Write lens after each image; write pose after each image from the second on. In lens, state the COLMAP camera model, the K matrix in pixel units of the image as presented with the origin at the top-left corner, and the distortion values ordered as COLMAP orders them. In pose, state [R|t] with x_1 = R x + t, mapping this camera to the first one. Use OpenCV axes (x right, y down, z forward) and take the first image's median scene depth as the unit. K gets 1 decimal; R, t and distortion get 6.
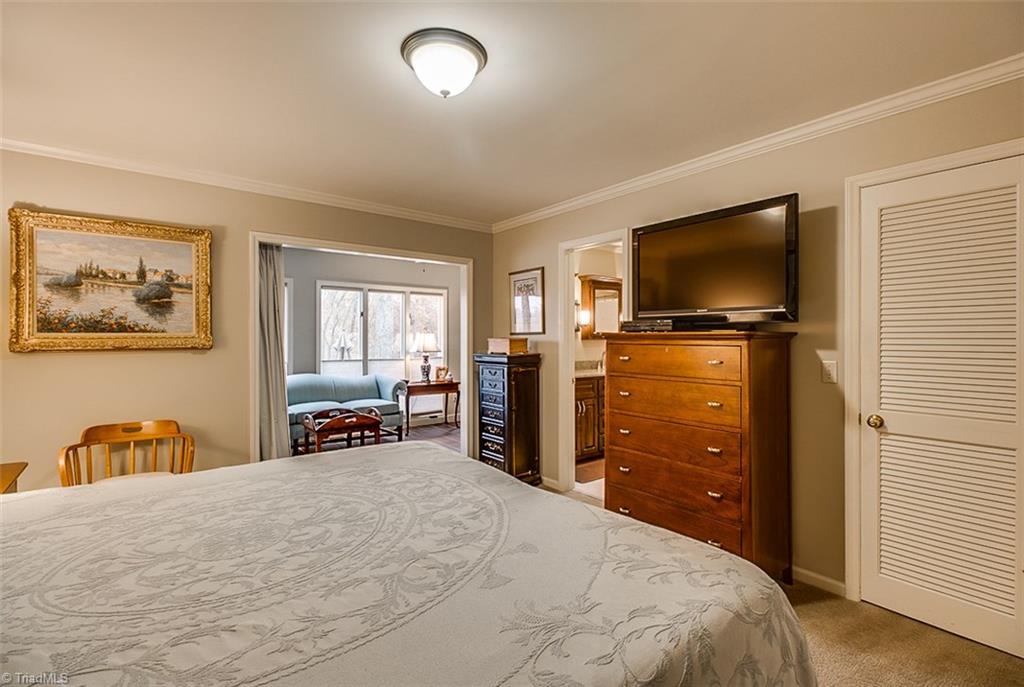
lens RADIAL K [[471.1, 0, 512.4], [0, 471.1, 338.6], [0, 0, 1]] dist [0.000772, -0.000103]
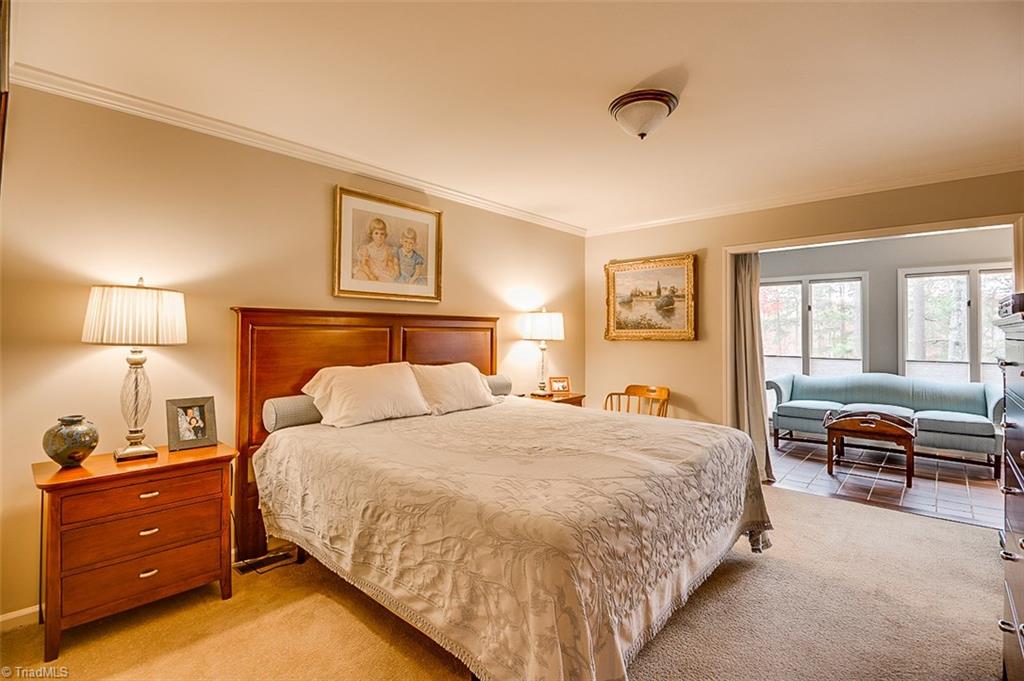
lens RADIAL K [[471.1, 0, 526.8], [0, 471.1, 323.8], [0, 0, 1]] dist [0.000772, -0.000103]
pose [[0.177764, -0.023224, -0.983799, 0.658070], [-0.006524, 0.999672, -0.024777, 0.011394], [0.984052, 0.010822, 0.177554, 0.302077]]
